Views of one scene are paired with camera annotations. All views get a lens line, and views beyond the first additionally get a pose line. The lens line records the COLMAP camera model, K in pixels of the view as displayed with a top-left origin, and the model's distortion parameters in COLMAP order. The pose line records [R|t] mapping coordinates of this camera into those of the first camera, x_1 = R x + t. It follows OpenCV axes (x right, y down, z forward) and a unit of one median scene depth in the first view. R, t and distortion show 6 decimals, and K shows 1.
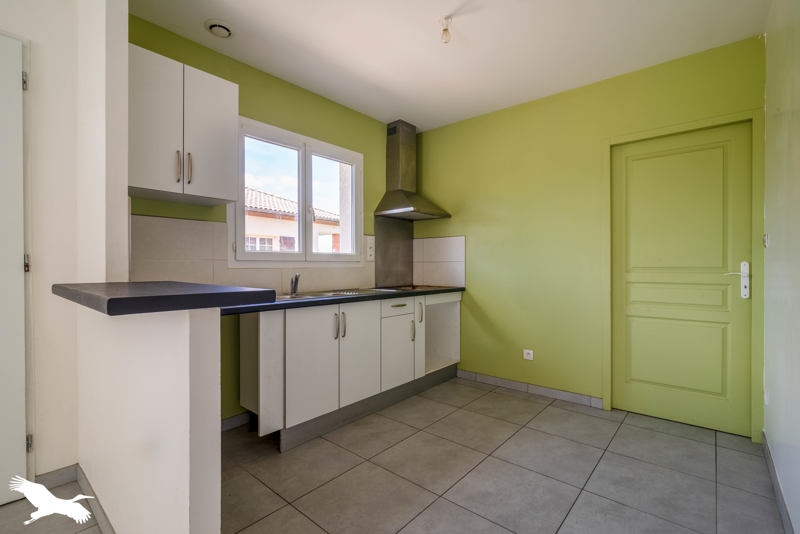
lens RADIAL K [[365.8, 0, 400.0], [0, 365.8, 267.0], [0, 0, 1]] dist [-0.002121, -0.000201]
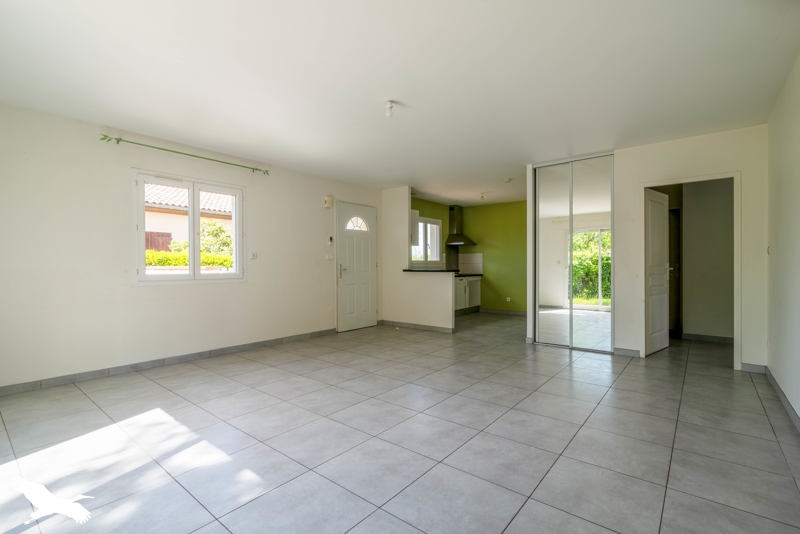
lens RADIAL K [[365.8, 0, 400.0], [0, 365.8, 267.0], [0, 0, 1]] dist [-0.002121, -0.000201]
pose [[0.999403, -0.005595, 0.034099, -0.446733], [0.005519, 0.999982, 0.002313, 0.001232], [-0.034112, -0.002123, 0.999416, -1.386614]]
